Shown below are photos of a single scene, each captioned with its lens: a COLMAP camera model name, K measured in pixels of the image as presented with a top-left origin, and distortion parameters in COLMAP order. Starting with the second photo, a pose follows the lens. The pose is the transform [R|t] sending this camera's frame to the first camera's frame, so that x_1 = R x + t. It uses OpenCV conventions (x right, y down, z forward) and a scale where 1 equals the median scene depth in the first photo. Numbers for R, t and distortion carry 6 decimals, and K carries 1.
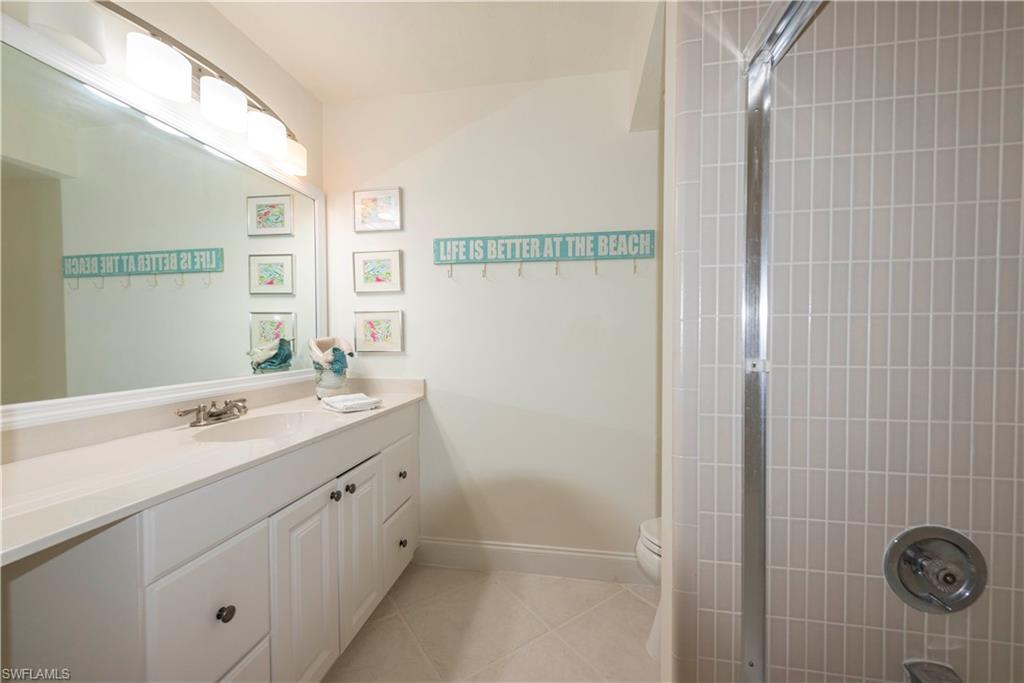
lens RADIAL K [[397.0, 0, 514.6], [0, 397.0, 340.2], [0, 0, 1]] dist [0.002439, -0.000074]
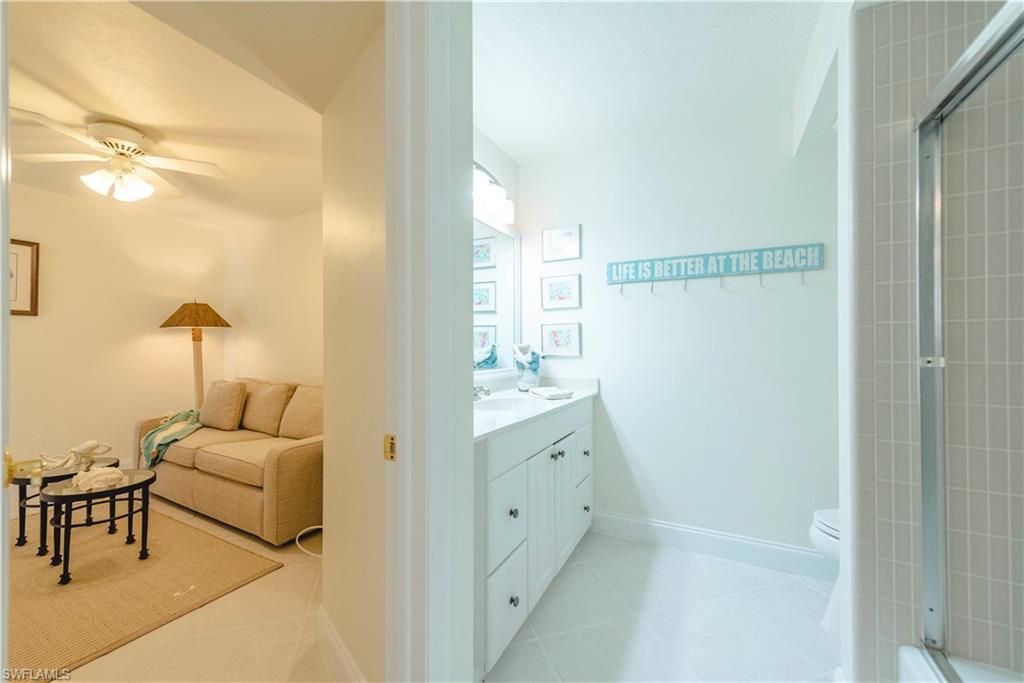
lens RADIAL K [[397.0, 0, 512.9], [0, 397.0, 341.8], [0, 0, 1]] dist [0.002439, -0.000074]
pose [[0.951876, -0.002400, -0.306474, -0.111197], [-0.004459, 0.999755, -0.021679, 0.014353], [0.306451, 0.022002, 0.951632, -0.255517]]
